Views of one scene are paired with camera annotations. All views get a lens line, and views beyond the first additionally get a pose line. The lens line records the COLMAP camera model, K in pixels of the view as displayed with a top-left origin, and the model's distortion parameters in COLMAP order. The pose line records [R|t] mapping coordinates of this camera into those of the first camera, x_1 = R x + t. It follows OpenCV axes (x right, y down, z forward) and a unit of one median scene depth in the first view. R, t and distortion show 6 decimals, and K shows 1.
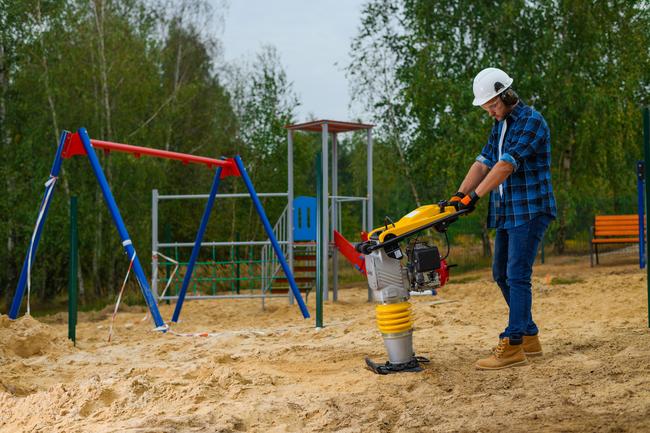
lens RADIAL K [[966.1, 0, 325.0], [0, 966.1, 216.5], [0, 0, 1]] dist [0.031176, -0.060793]
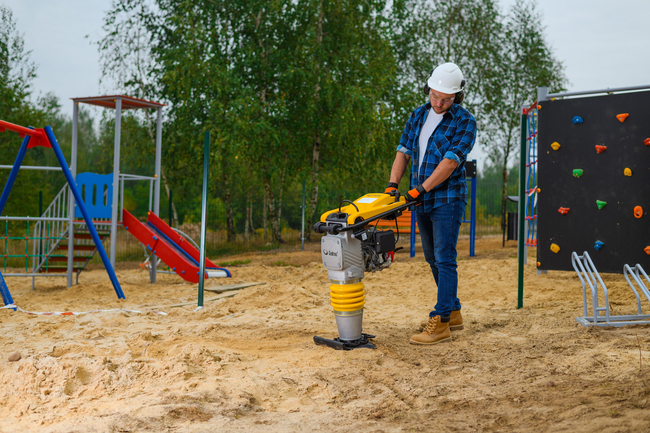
lens RADIAL K [[966.1, 0, 325.0], [0, 966.1, 216.5], [0, 0, 1]] dist [0.031176, -0.060793]
pose [[0.937152, 0.042023, 0.346381, -0.114095], [-0.047538, 0.998842, 0.007436, 0.003905], [-0.345667, -0.023435, 0.938065, 0.008506]]
